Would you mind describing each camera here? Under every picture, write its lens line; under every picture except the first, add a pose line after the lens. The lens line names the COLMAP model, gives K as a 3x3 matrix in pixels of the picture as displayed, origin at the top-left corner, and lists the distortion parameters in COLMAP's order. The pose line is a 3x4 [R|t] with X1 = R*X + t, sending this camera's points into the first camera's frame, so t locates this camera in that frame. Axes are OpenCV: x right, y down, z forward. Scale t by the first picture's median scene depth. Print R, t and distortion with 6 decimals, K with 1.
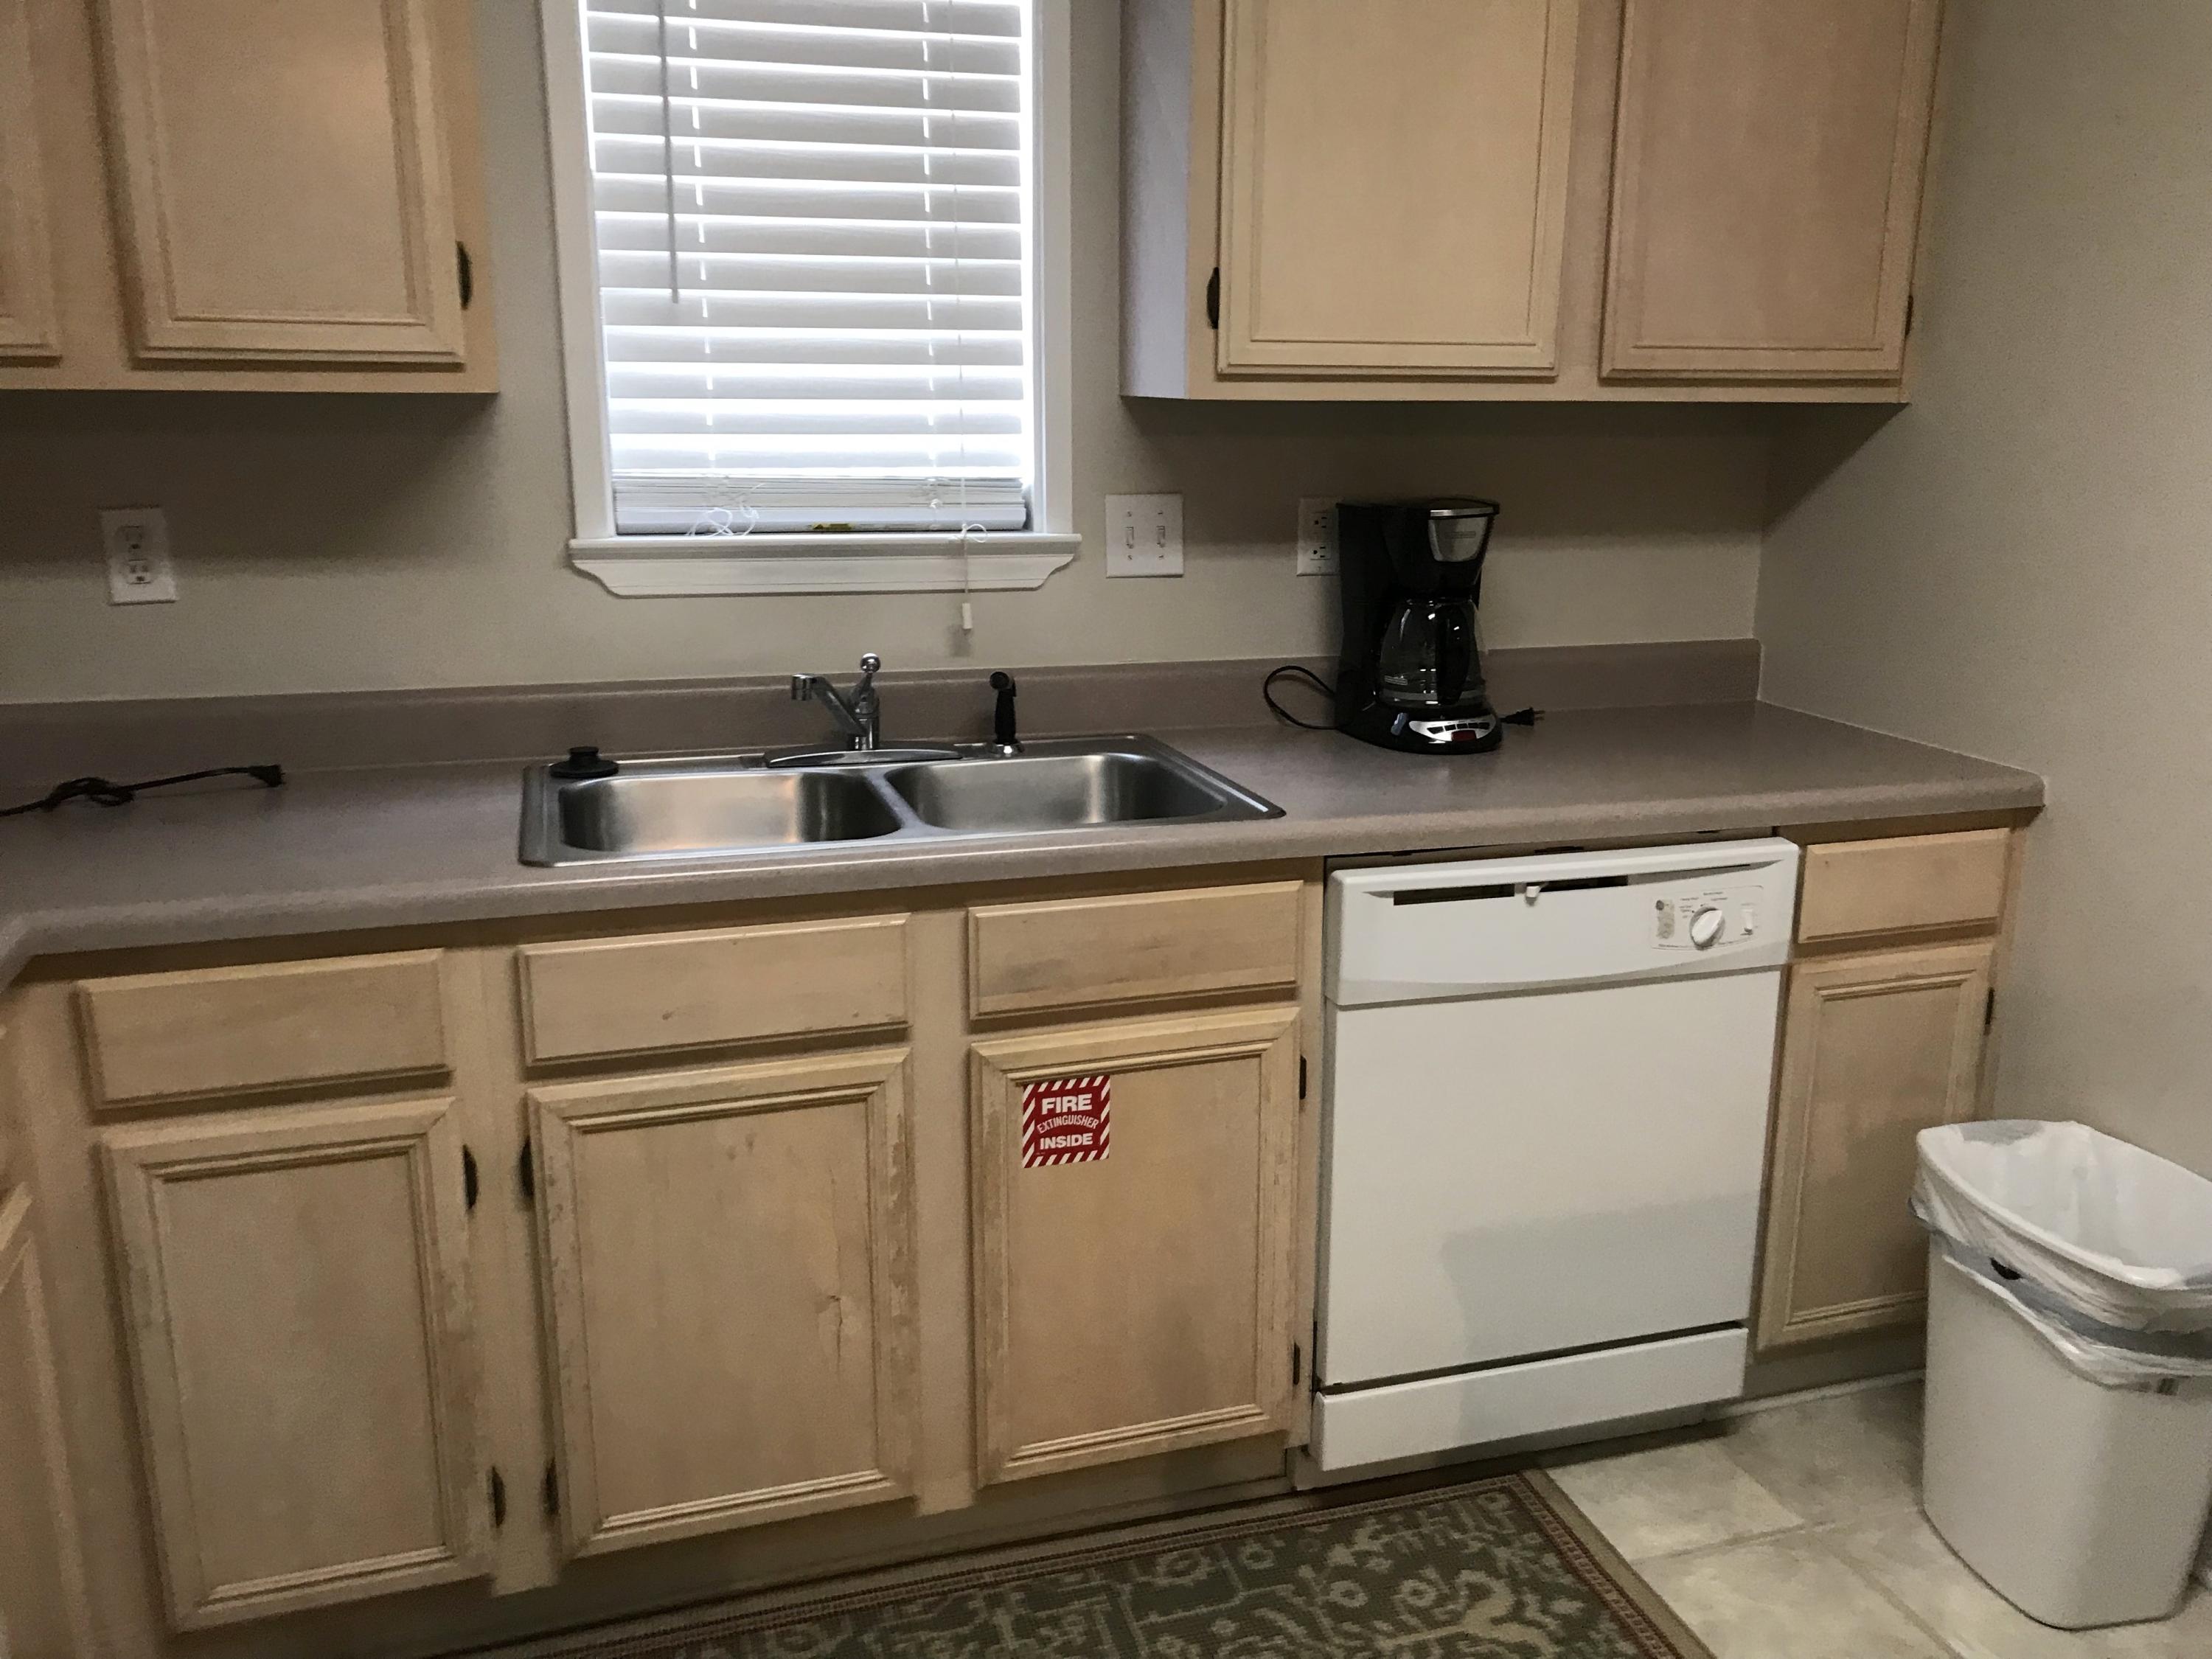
lens RADIAL K [[1811.5, 0, 1137.5], [0, 1811.5, 819.5], [0, 0, 1]] dist [0.007229, 0.010912]
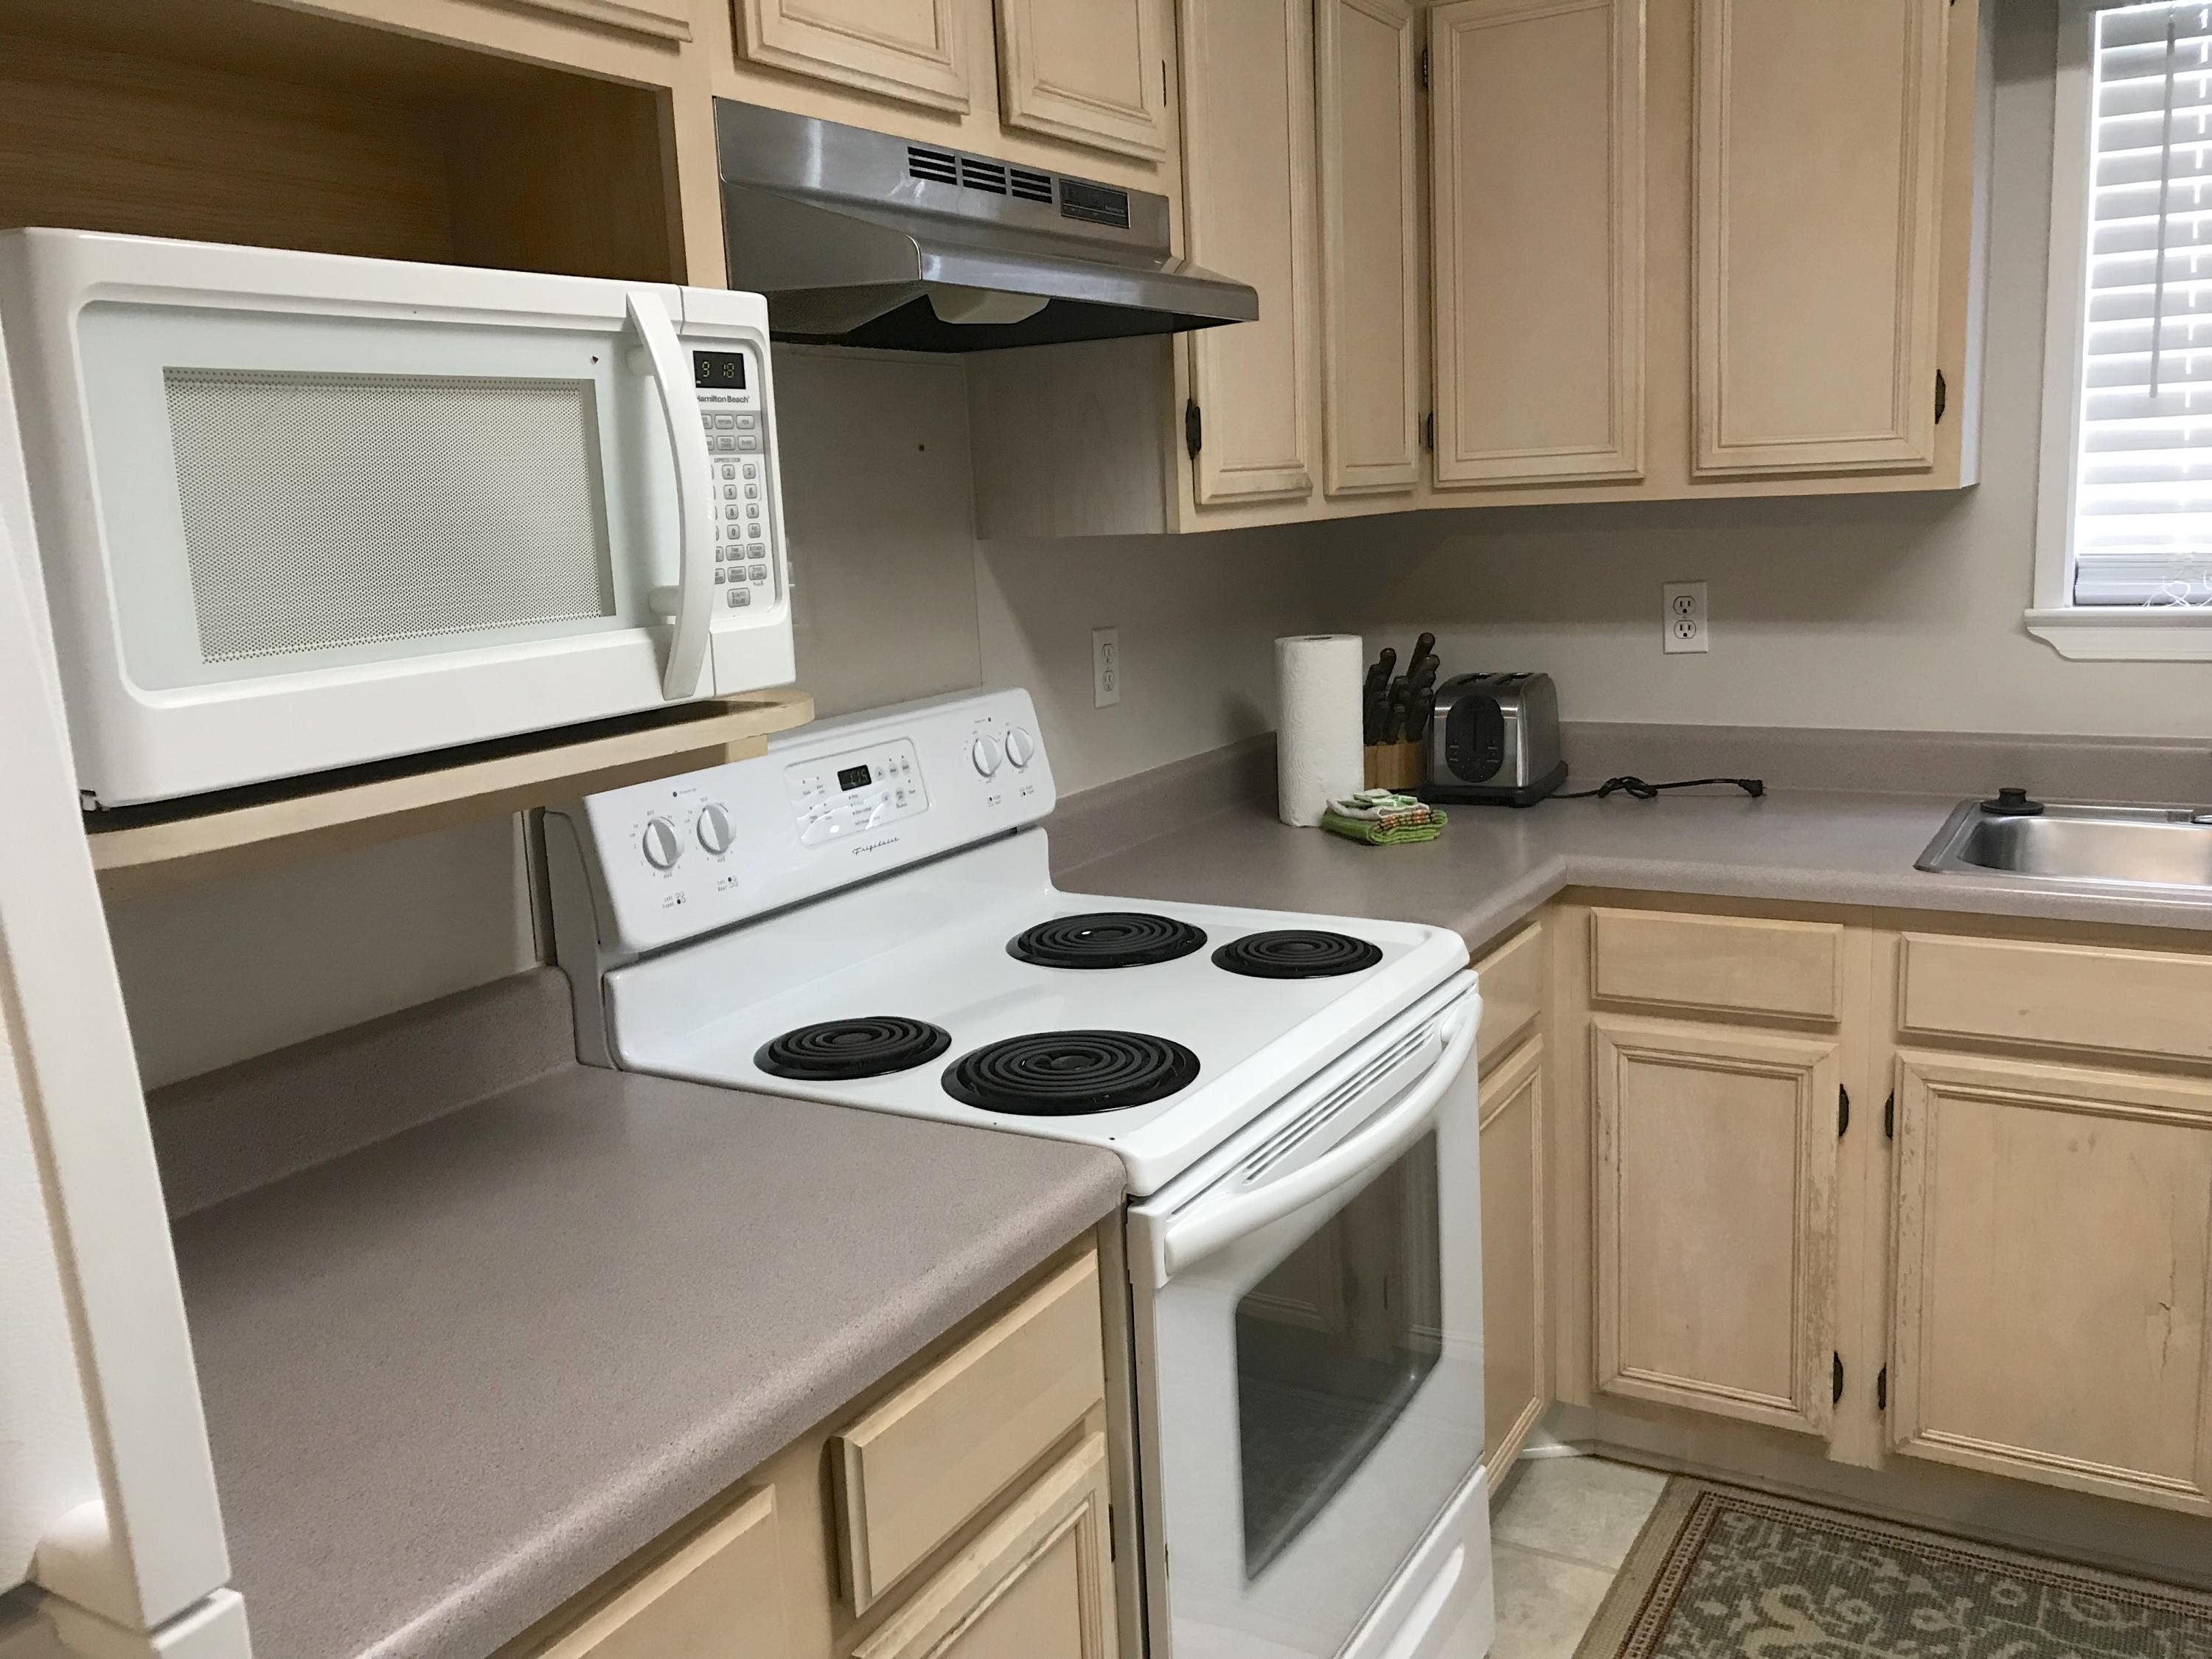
lens RADIAL K [[1811.5, 0, 1137.5], [0, 1811.5, 819.5], [0, 0, 1]] dist [0.007229, 0.010912]
pose [[0.672088, 0.097205, -0.734063, 0.200193], [-0.124497, 0.992068, 0.017383, 0.034187], [0.729930, 0.079706, 0.678859, -0.221791]]
